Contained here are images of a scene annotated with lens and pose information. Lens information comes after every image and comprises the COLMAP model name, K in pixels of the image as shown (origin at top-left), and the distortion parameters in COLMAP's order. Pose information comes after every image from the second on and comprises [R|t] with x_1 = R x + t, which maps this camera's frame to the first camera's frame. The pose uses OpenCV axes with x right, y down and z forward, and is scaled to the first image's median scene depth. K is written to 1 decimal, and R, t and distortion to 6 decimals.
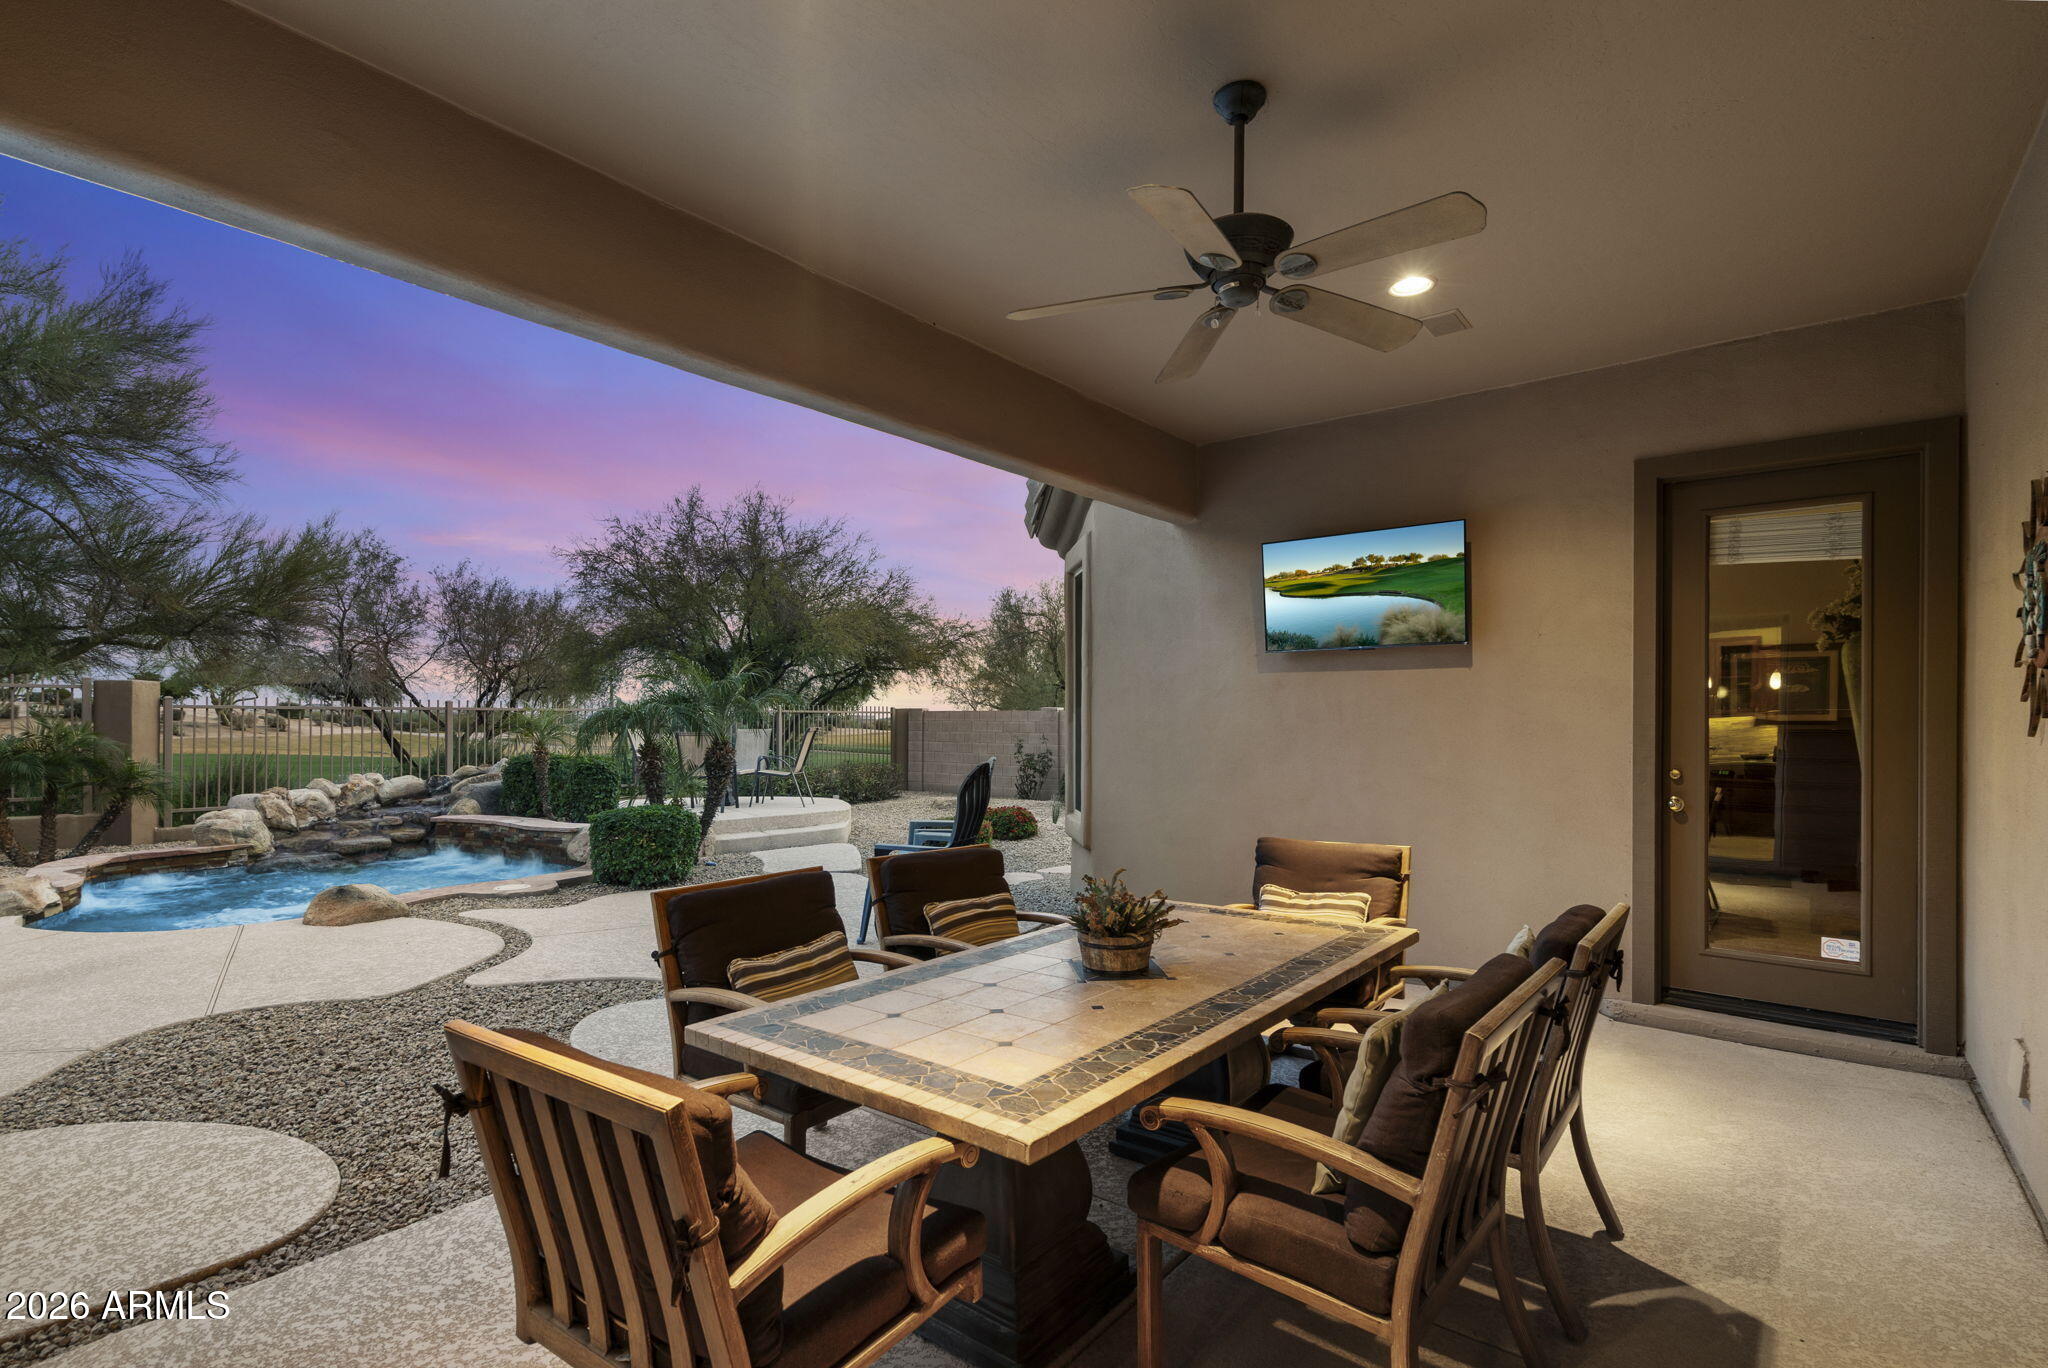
lens RADIAL K [[977.5, 0, 1023.9], [0, 977.5, 719.1], [0, 0, 1]] dist [0.000077, -0.000117]
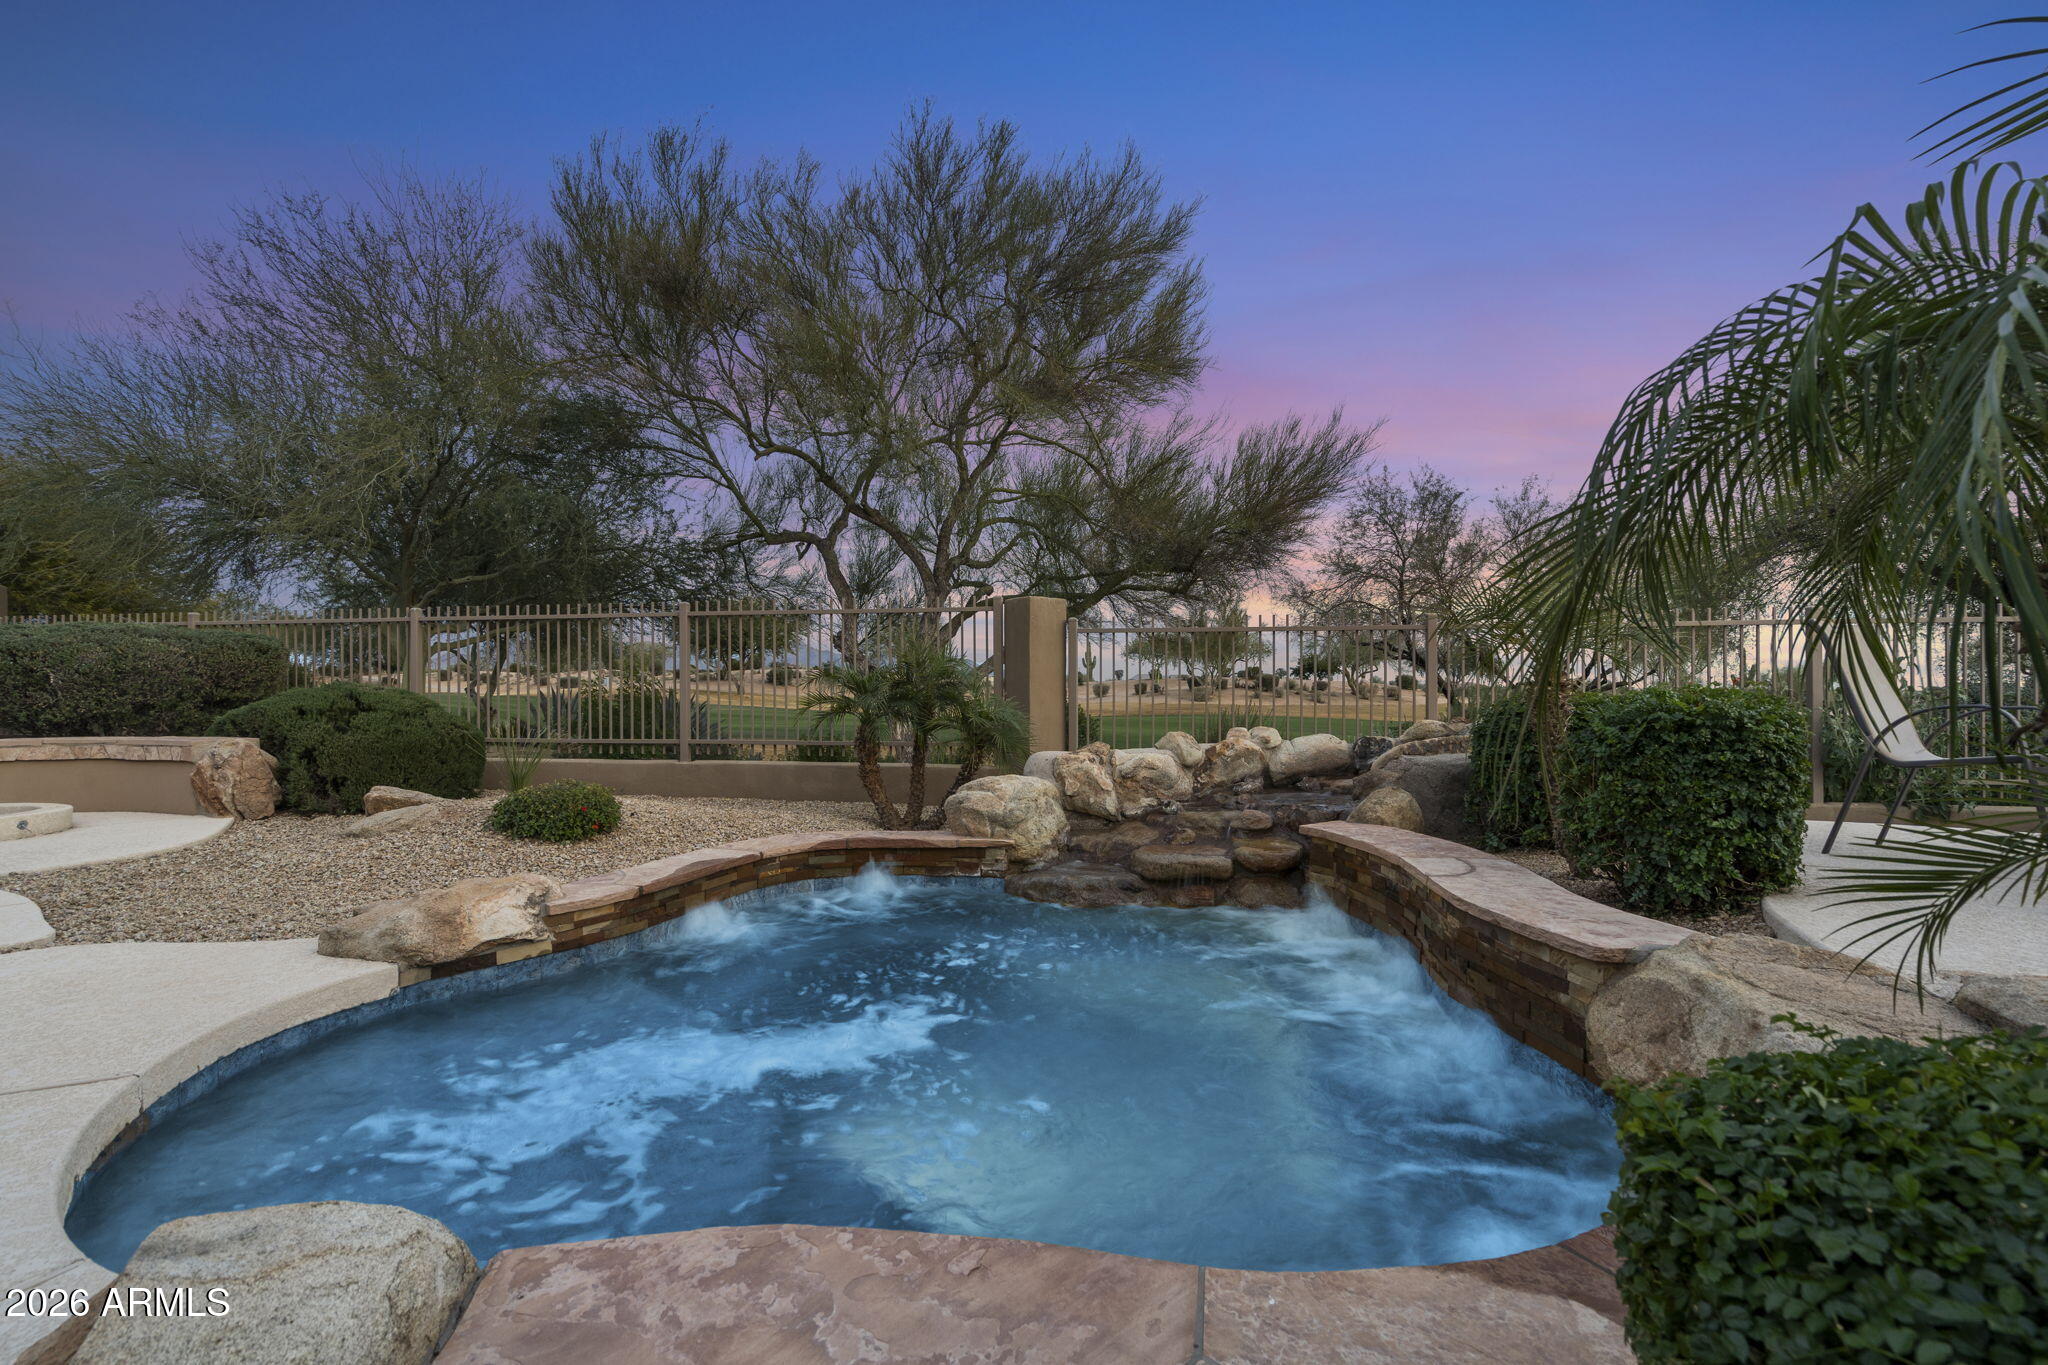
lens RADIAL K [[933.6, 0, 1019.7], [0, 933.6, 691.5], [0, 0, 1]] dist [0.001293, 0.000102]
pose [[0.492208, -0.003172, -0.870472, -0.288492], [0.000024, 0.999993, -0.003630, 0.039655], [0.870478, 0.001766, 0.492205, 0.665969]]
